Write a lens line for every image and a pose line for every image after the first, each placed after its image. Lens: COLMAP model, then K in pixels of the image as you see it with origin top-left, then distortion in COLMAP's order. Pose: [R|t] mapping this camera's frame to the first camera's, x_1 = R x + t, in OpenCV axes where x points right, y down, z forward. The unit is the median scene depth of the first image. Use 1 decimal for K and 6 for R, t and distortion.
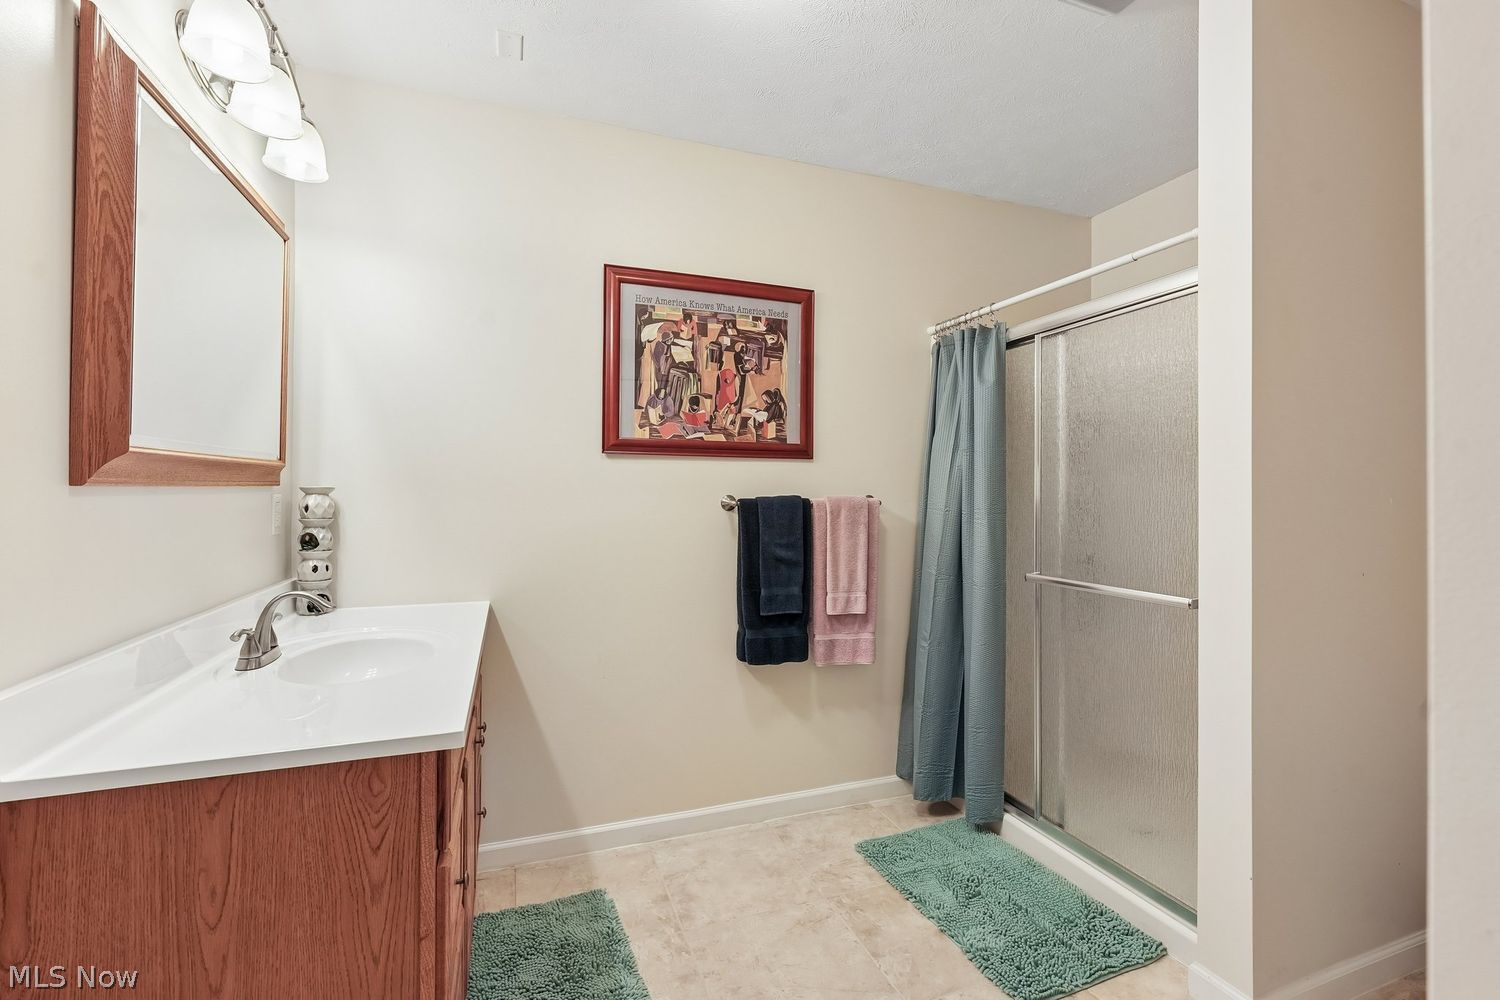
lens RADIAL K [[652.8, 0, 753.4], [0, 652.8, 492.8], [0, 0, 1]] dist [-0.001142, -0.000279]
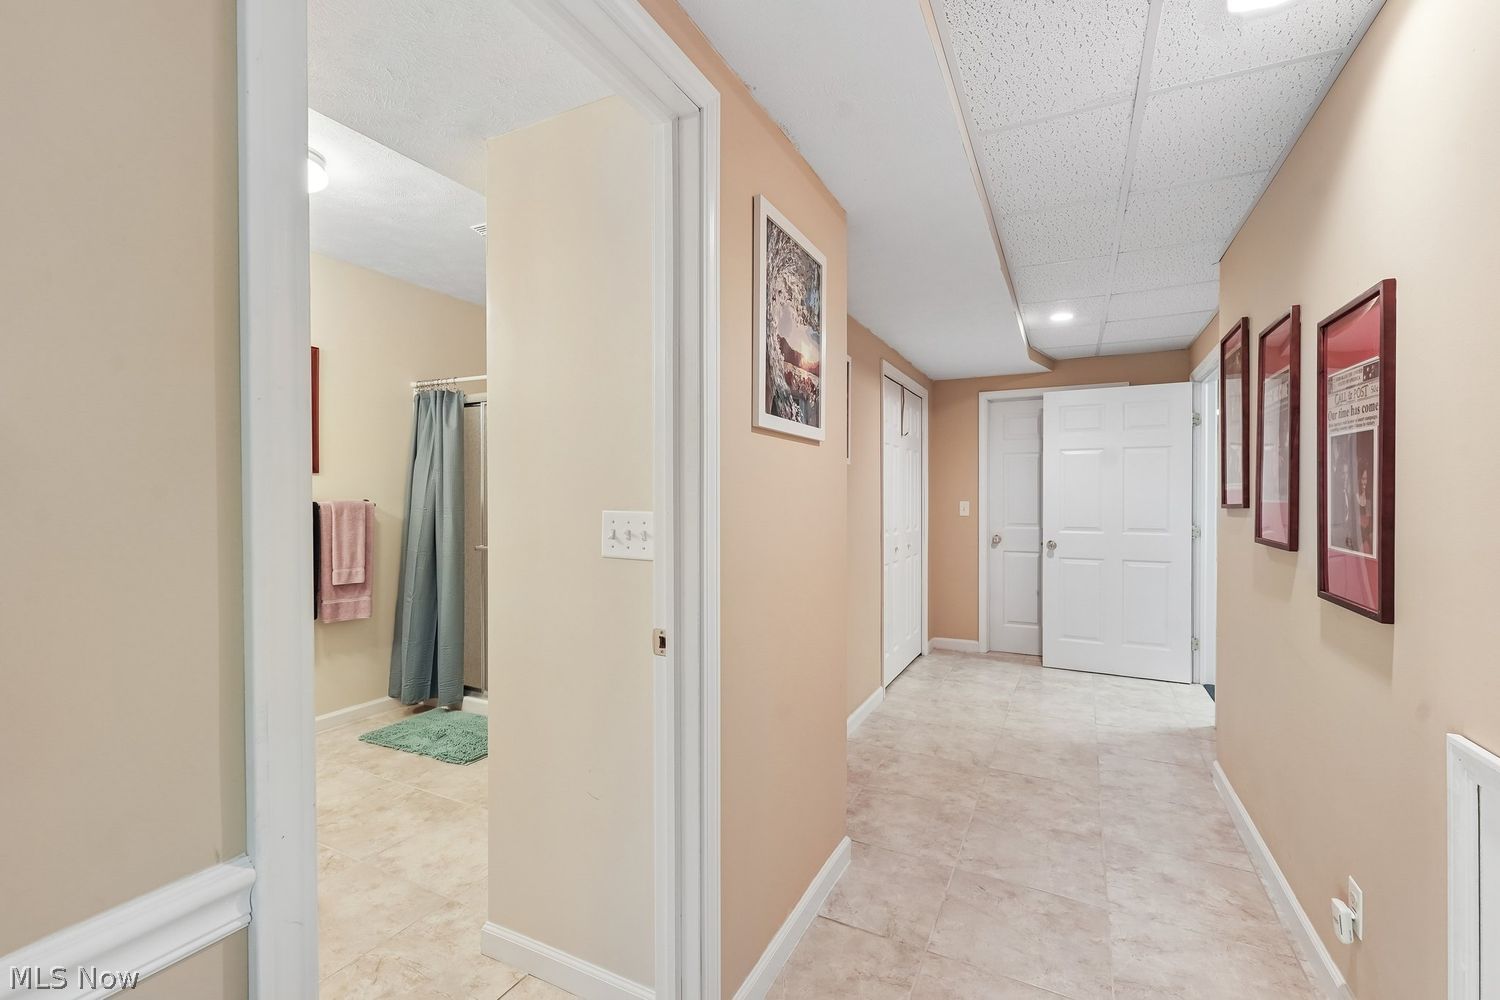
lens RADIAL K [[652.8, 0, 748.4], [0, 652.8, 500.8], [0, 0, 1]] dist [-0.001142, -0.000279]
pose [[0.744967, -0.005417, 0.667079, -0.153500], [0.002575, 0.999983, 0.005245, 0.001148], [-0.667096, -0.002190, 0.744969, -0.624434]]
